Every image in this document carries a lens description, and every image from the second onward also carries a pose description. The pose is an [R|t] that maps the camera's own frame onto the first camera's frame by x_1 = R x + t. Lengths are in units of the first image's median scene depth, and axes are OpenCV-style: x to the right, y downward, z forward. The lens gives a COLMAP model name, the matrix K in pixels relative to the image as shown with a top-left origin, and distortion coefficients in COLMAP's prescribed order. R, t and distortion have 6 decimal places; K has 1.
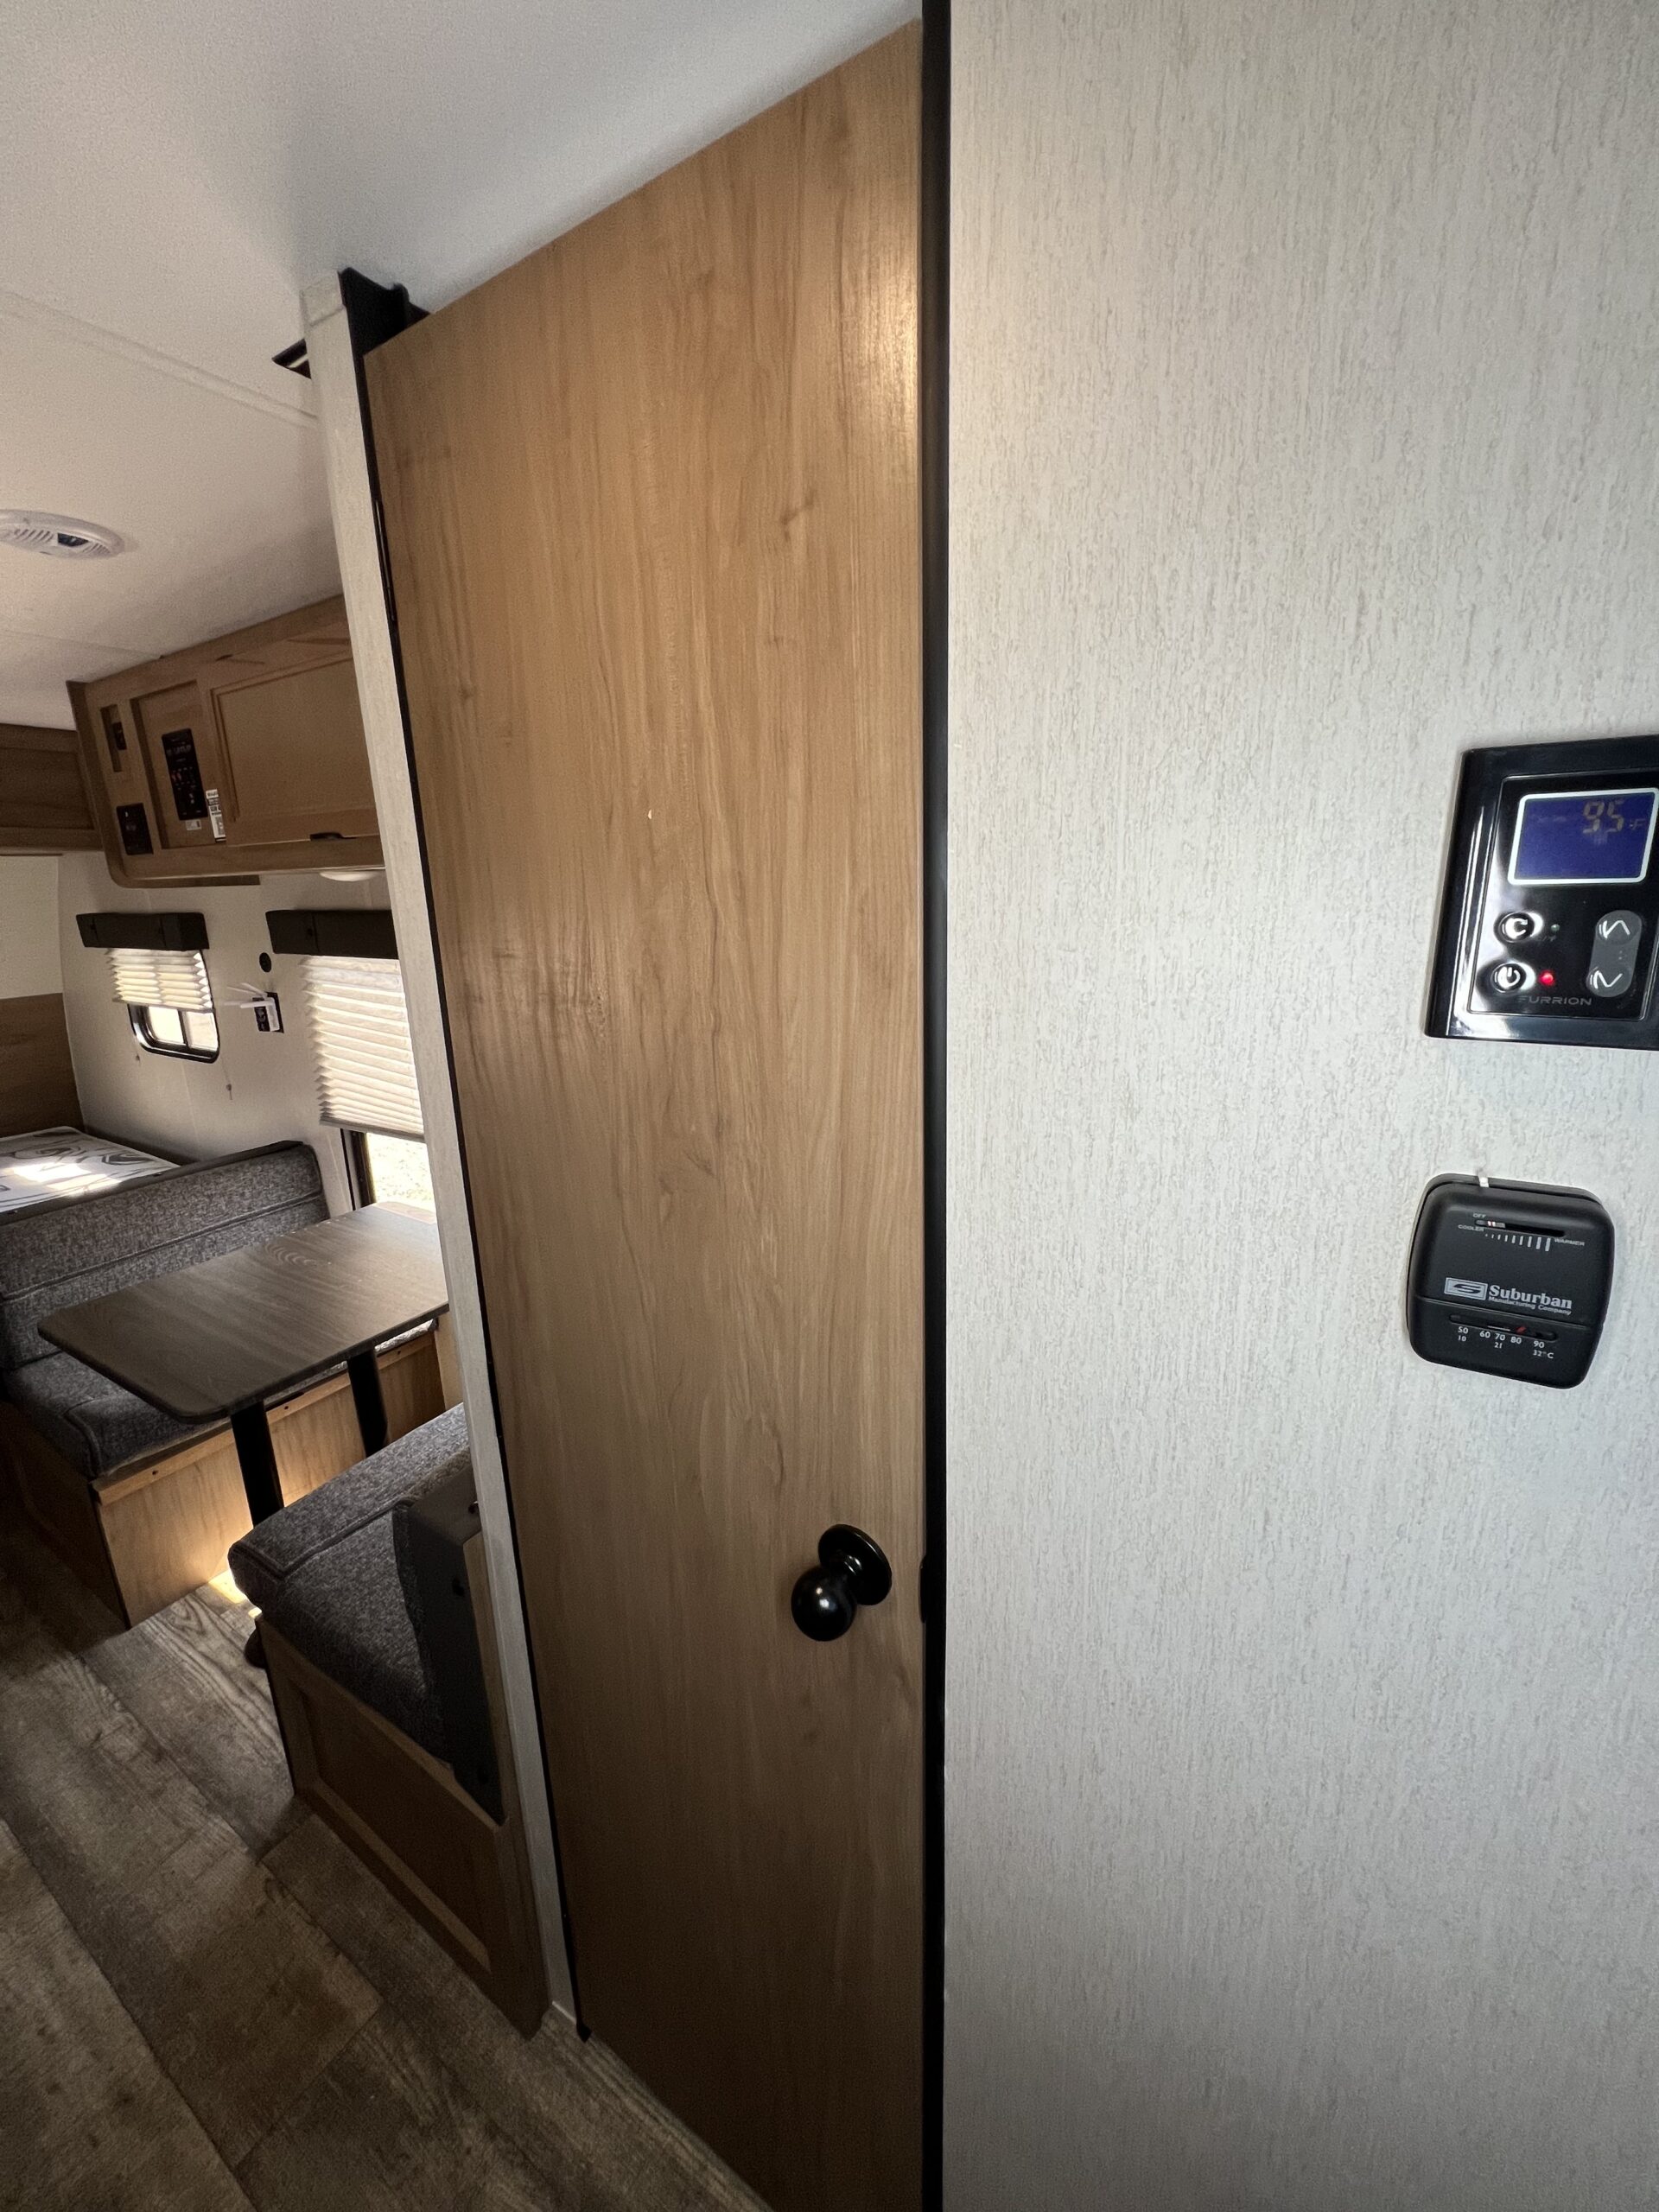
lens RADIAL K [[887.2, 0, 832.4], [0, 887.2, 1100.8], [0, 0, 1]] dist [-0.002072, 0.000551]
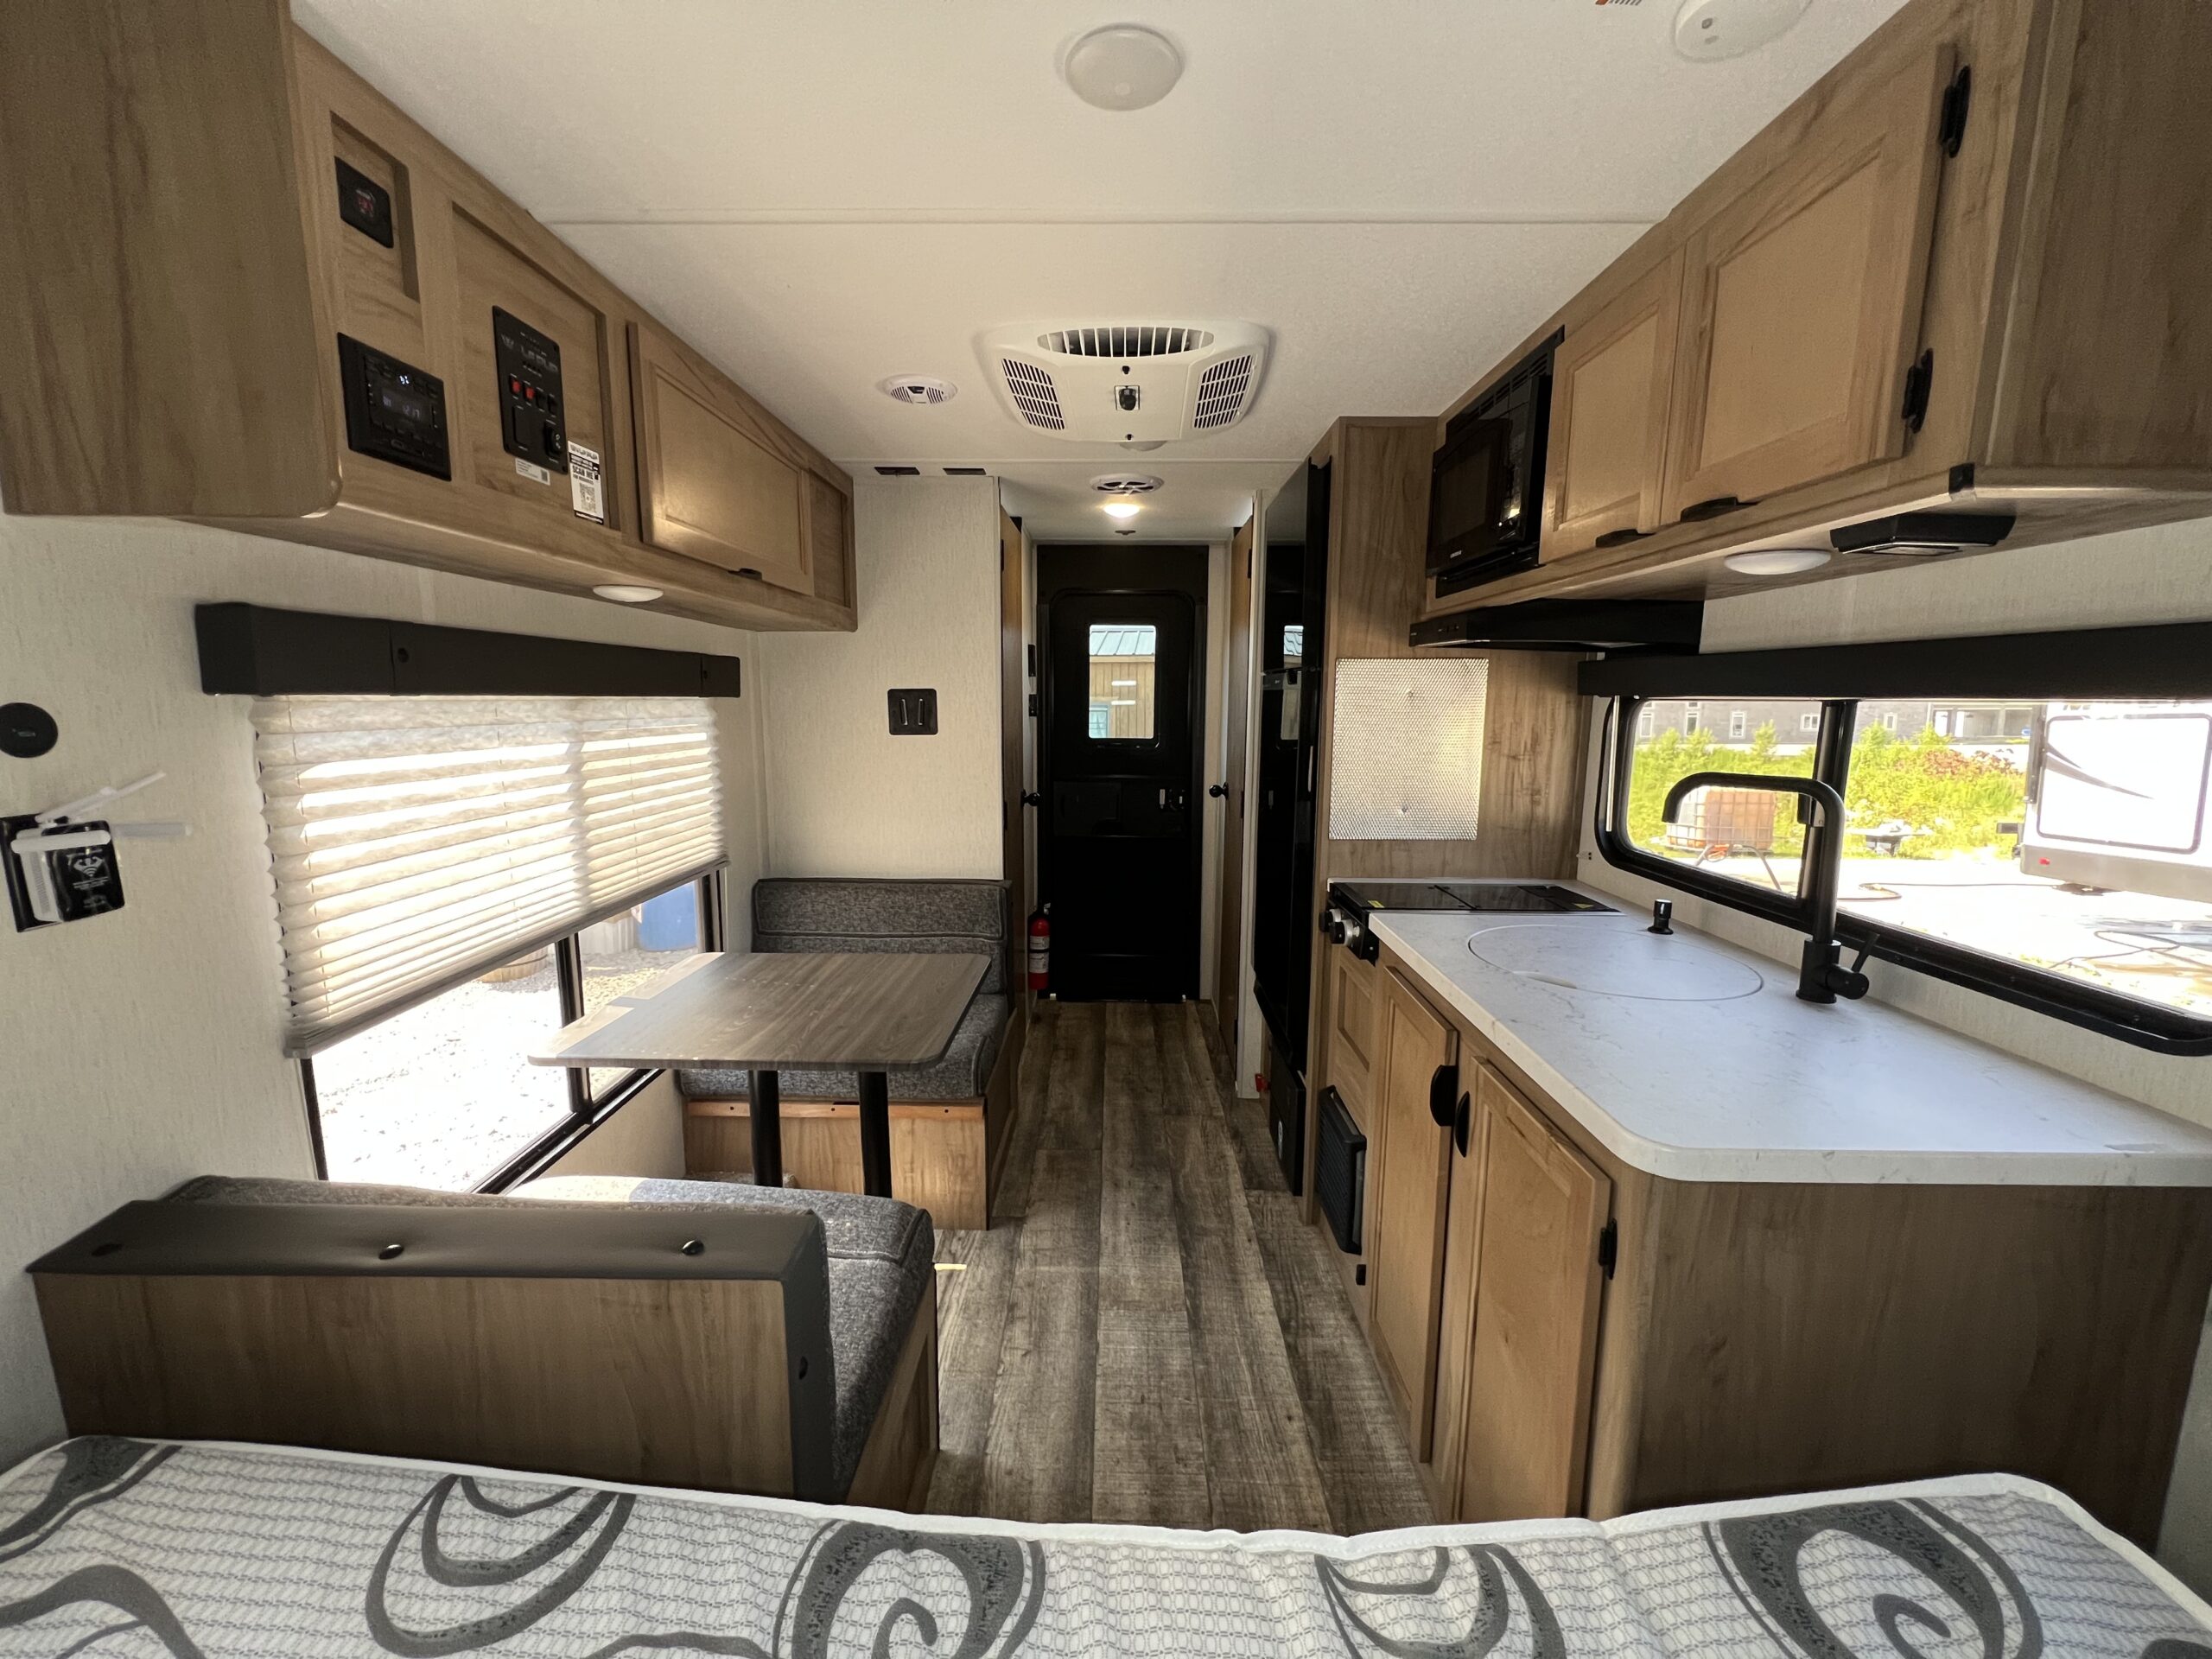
lens RADIAL K [[893.1, 0, 1096.8], [0, 893.1, 835.9], [0, 0, 1]] dist [-0.000866, 0.000122]
pose [[-0.522624, -0.110319, 0.845396, -3.545757], [0.216064, 0.942083, 0.256507, -0.345836], [-0.824731, 0.316717, -0.468519, 2.514233]]
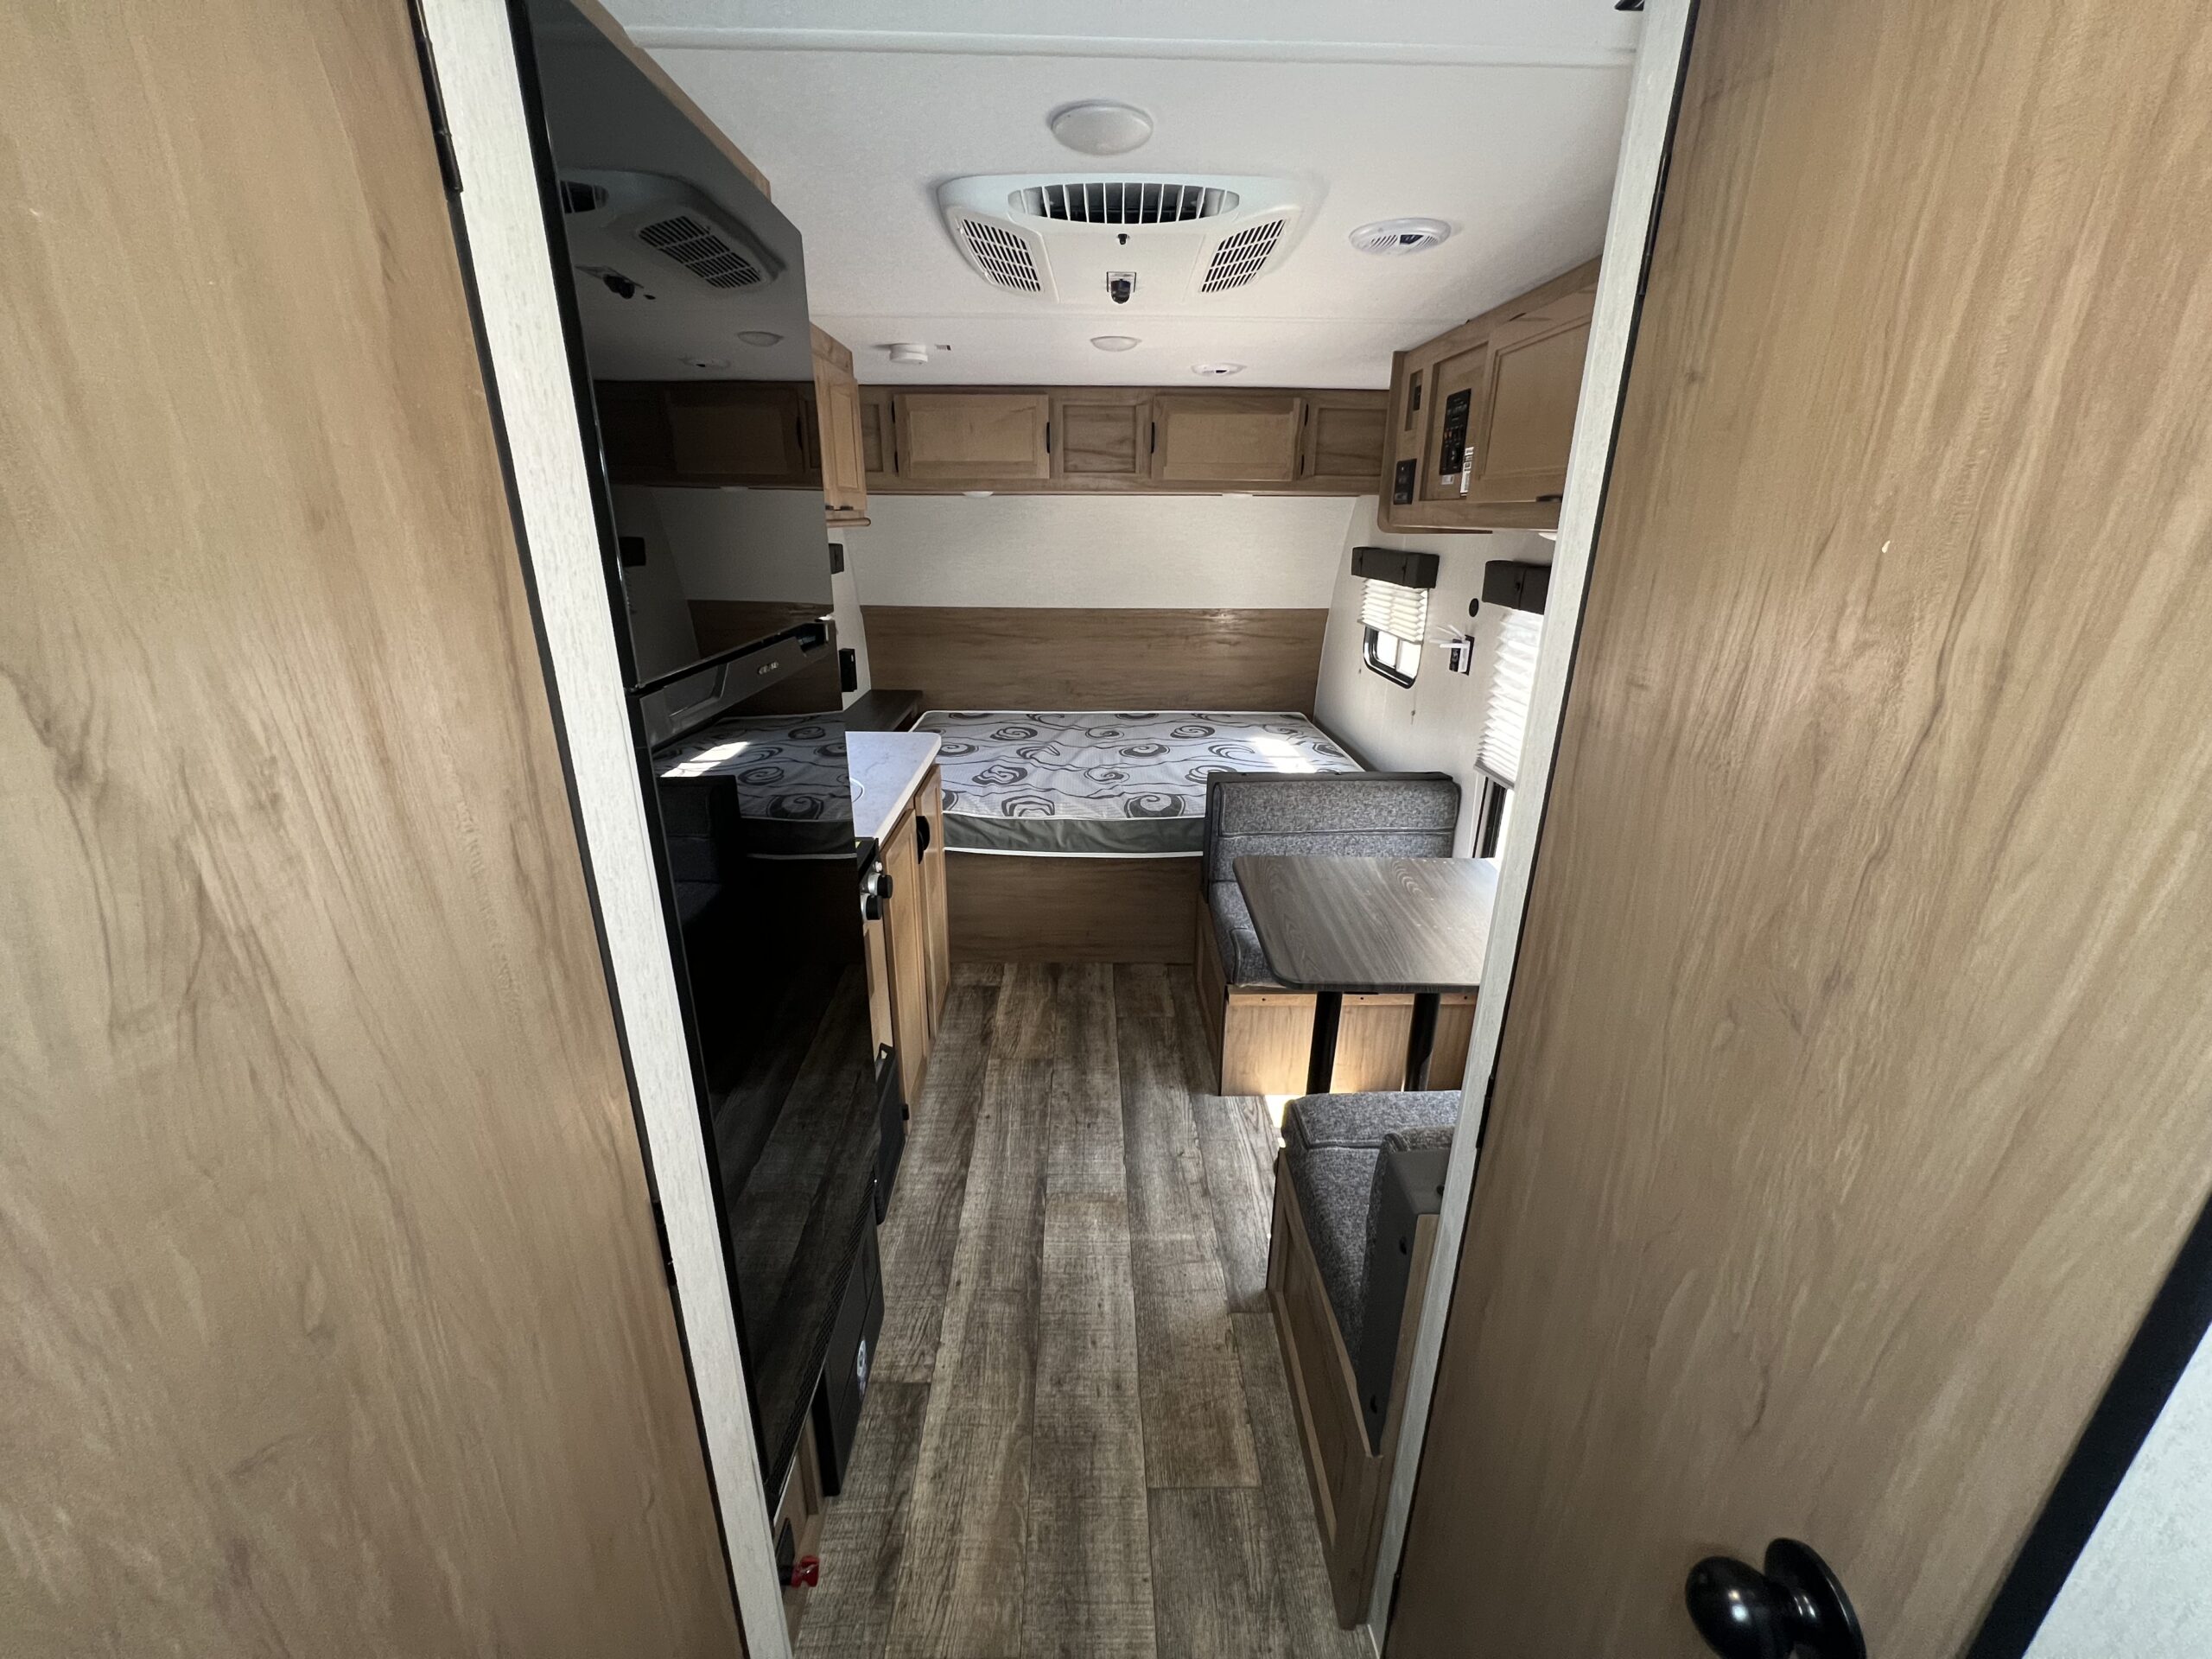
lens RADIAL K [[887.2, 0, 1101.0], [0, 887.2, 831.5], [0, 0, 1]] dist [-0.002072, 0.000551]
pose [[0.554235, 0.311613, -0.771830, 0.054428], [-0.229157, 0.948568, 0.218415, -0.091406], [0.800194, 0.055817, 0.597138, 0.058912]]
